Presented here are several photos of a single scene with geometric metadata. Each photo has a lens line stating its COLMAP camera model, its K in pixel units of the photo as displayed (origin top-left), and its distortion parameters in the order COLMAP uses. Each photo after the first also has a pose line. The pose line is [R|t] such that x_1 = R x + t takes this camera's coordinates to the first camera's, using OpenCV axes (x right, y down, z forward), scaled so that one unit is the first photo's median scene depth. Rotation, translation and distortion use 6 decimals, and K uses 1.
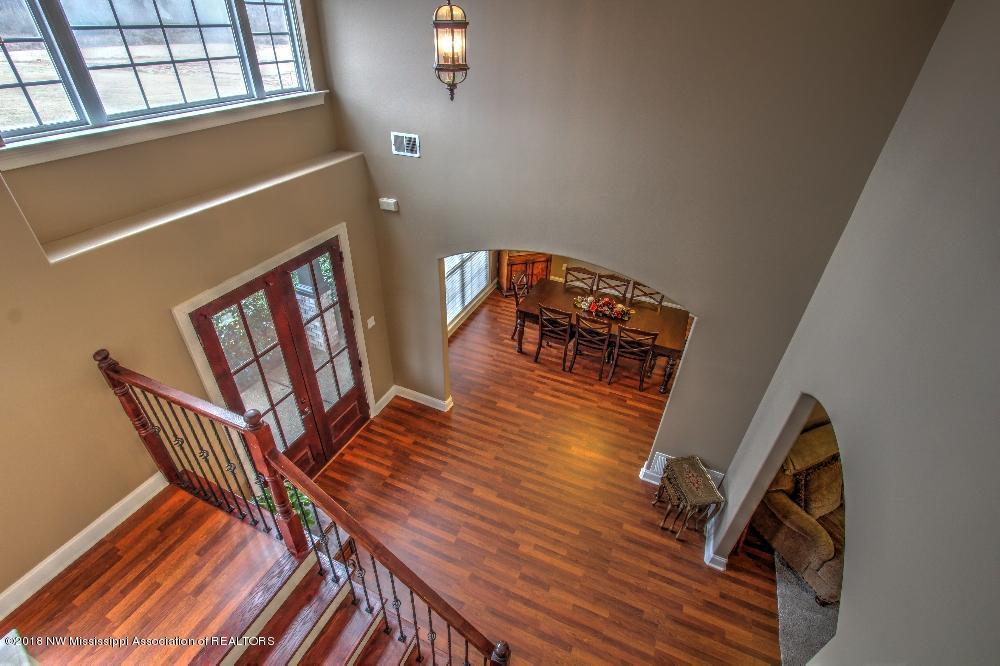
lens RADIAL K [[469.1, 0, 492.3], [0, 469.1, 336.8], [0, 0, 1]] dist [-0.001157, -0.000048]
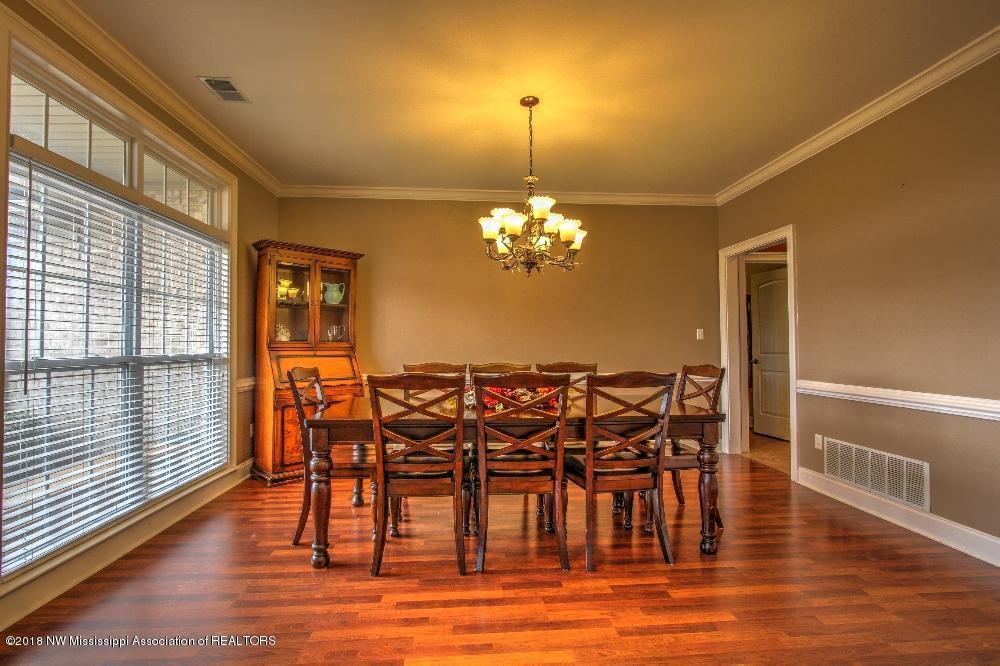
lens RADIAL K [[462.2, 0, 493.5], [0, 462.2, 332.4], [0, 0, 1]] dist [-0.009779, -0.000106]
pose [[0.883828, -0.017136, 0.467499, 0.017452], [0.290856, 0.802831, -0.520448, 0.142617], [-0.366404, 0.595961, 0.714548, 0.804462]]
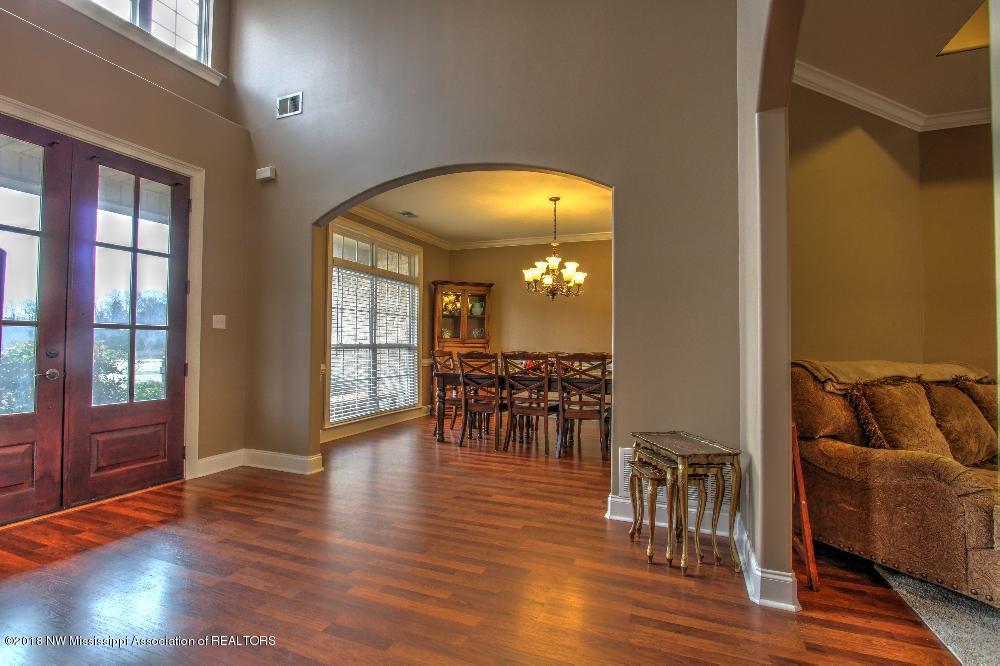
lens RADIAL K [[462.2, 0, 493.5], [0, 462.2, 332.4], [0, 0, 1]] dist [-0.009779, -0.000106]
pose [[0.999358, -0.015789, 0.032171, 0.159510], [0.031856, 0.802598, -0.595669, 0.439463], [-0.016416, 0.596312, 0.802585, 0.407955]]
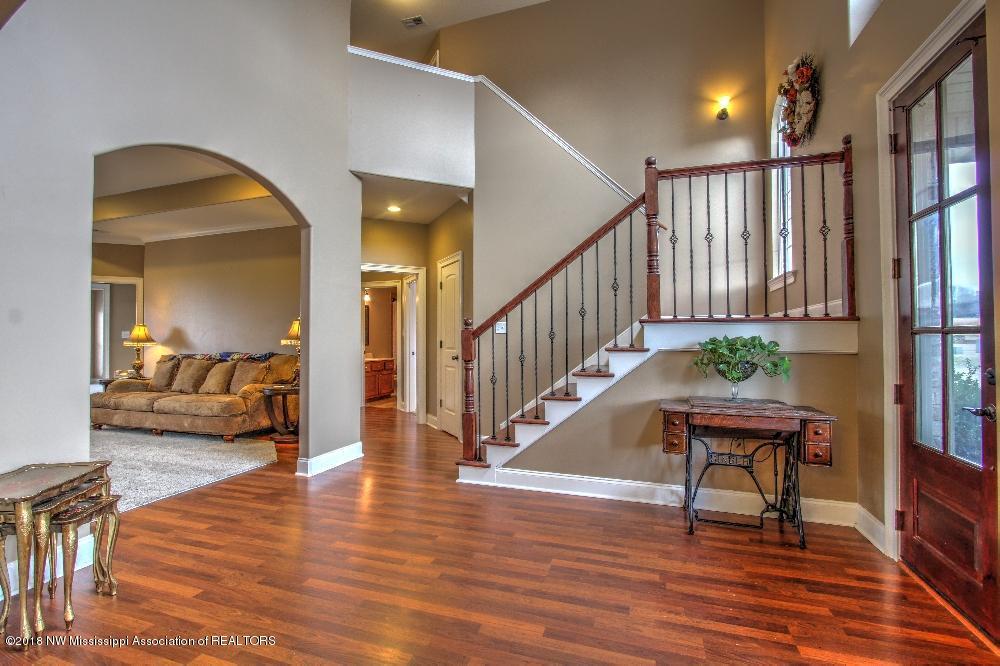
lens RADIAL K [[447.3, 0, 500.0], [0, 447.3, 333.0], [0, 0, 1]] dist [0.018142, -0.041886]
pose [[-0.994874, -0.025104, -0.097958, 0.031995], [-0.075787, 0.826435, 0.557908, -0.056461], [0.066950, 0.562472, -0.824101, 1.086728]]
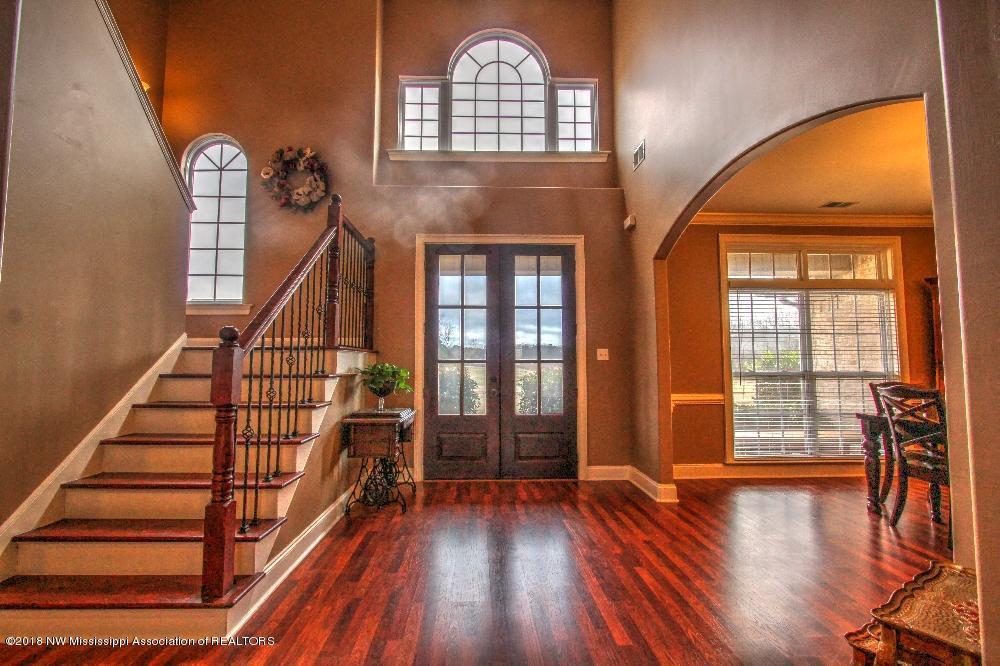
lens RADIAL K [[462.2, 0, 493.5], [0, 462.2, 332.4], [0, 0, 1]] dist [-0.009779, -0.000106]
pose [[0.440611, -0.086550, -0.893516, 0.456956], [-0.507501, 0.797002, -0.327460, 0.338809], [0.740476, 0.597743, 0.307244, 0.538992]]
